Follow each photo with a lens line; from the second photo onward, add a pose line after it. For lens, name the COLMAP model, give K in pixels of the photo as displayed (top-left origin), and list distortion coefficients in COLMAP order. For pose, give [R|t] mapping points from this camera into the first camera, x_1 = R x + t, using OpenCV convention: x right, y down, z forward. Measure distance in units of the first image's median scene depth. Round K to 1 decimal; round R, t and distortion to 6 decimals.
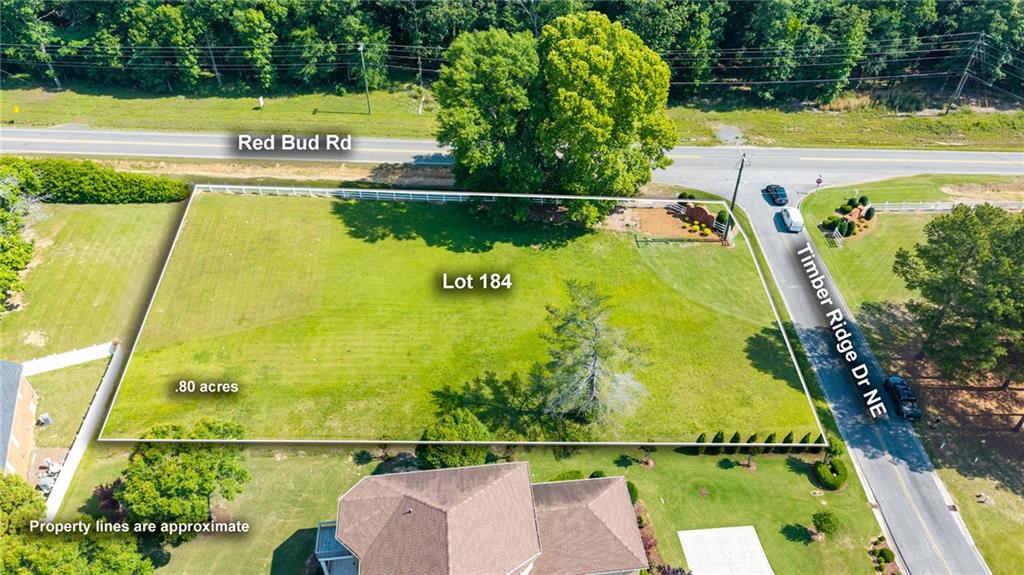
lens RADIAL K [[691.0, 0, 508.1], [0, 691.0, 285.8], [0, 0, 1]] dist [0.008506, -0.011686]
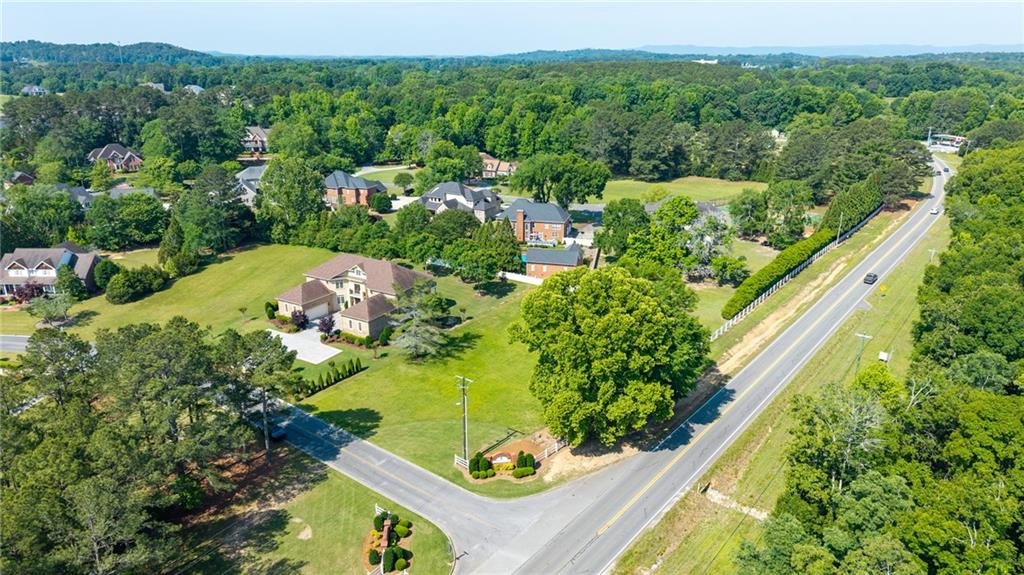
lens RADIAL K [[691.0, 0, 511.9], [0, 691.0, 283.6], [0, 0, 1]] dist [0.008506, -0.011686]
pose [[-0.608442, 0.249468, -0.753368, 1.109274], [-0.511498, 0.602544, 0.612626, -1.014536], [0.606768, 0.758094, -0.239011, 1.224719]]
